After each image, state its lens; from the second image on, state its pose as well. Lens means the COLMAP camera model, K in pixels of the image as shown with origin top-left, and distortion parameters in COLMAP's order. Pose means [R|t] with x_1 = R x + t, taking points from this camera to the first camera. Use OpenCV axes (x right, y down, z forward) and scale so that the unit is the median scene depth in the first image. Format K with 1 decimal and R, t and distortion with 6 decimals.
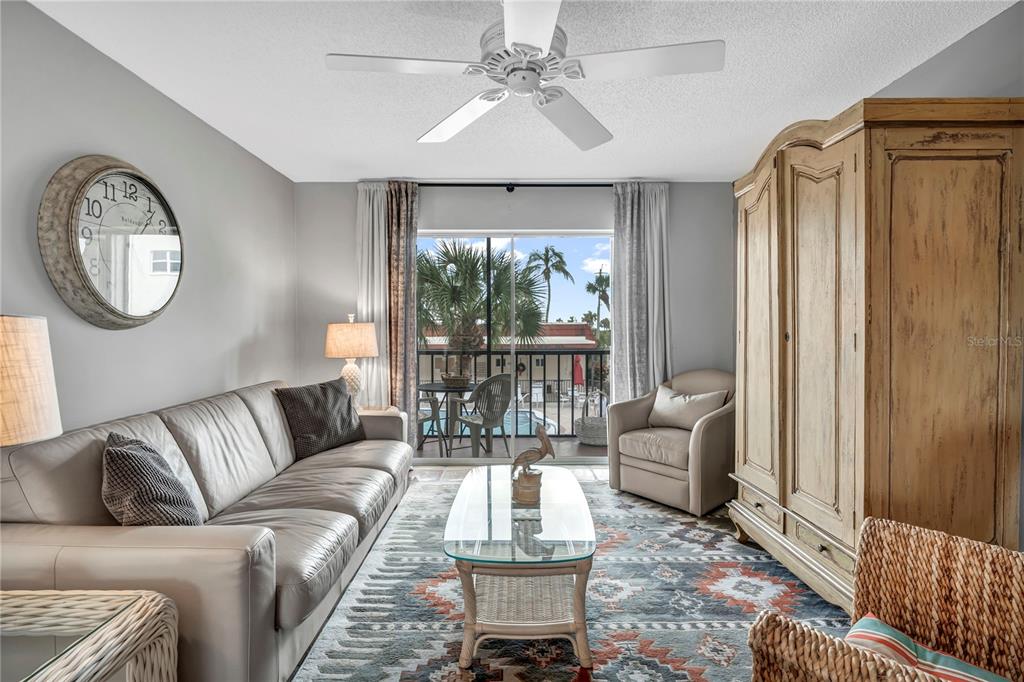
lens RADIAL K [[492.7, 0, 508.9], [0, 492.7, 323.7], [0, 0, 1]] dist [-0.001157, -0.000311]
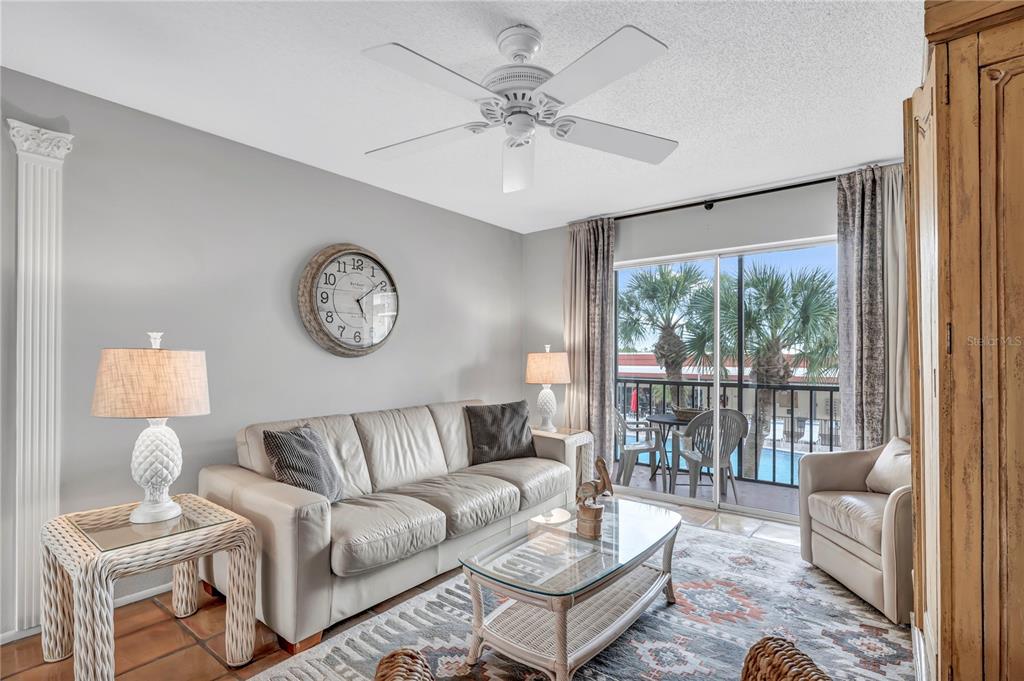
lens RADIAL K [[481.2, 0, 512.0], [0, 481.2, 340.5], [0, 0, 1]] dist [-0.003353, -0.000144]
pose [[0.793888, -0.016745, -0.607834, 0.349974], [0.000741, 0.999647, -0.026571, -0.000298], [0.608064, 0.020644, 0.793620, 0.098409]]
